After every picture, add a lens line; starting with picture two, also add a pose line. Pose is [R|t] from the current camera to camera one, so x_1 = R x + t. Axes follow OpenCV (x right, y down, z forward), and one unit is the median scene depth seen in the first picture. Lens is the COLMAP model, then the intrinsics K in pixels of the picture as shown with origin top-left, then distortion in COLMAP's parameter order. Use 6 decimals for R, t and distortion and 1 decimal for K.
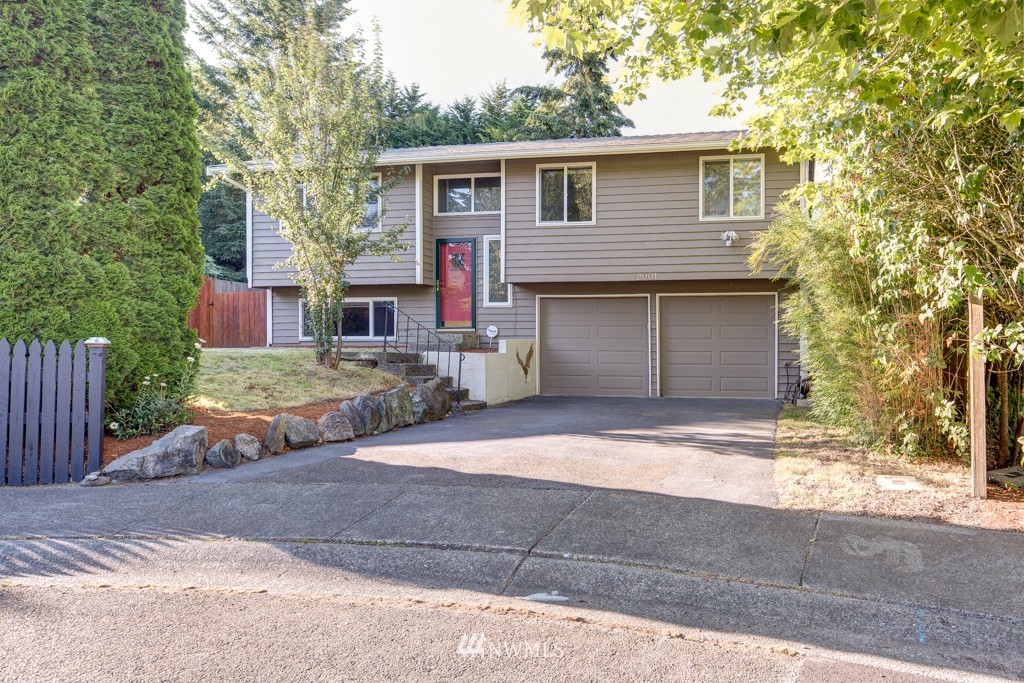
lens RADIAL K [[685.8, 0, 512.0], [0, 685.8, 341.5], [0, 0, 1]] dist [-0.002286, -0.001883]
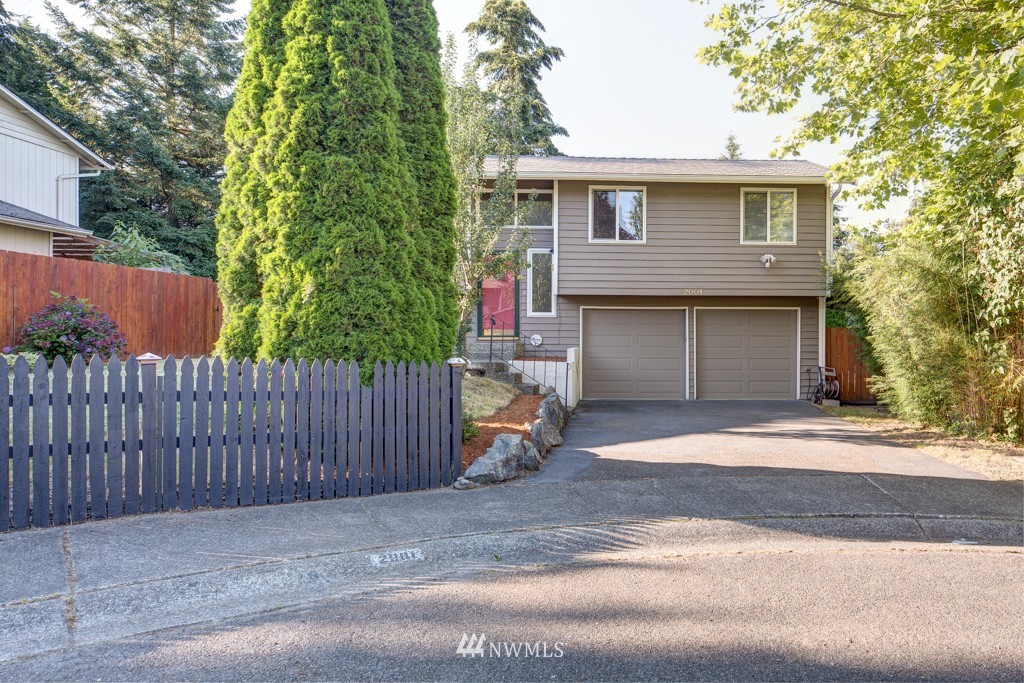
lens RADIAL K [[717.9, 0, 512.0], [0, 717.9, 341.5], [0, 0, 1]] dist [-0.002644, 0.001107]
pose [[0.976311, -0.000660, 0.216369, -0.327411], [0.000435, 0.999999, 0.001090, -0.014672], [-0.216369, -0.000971, 0.976311, -0.074024]]
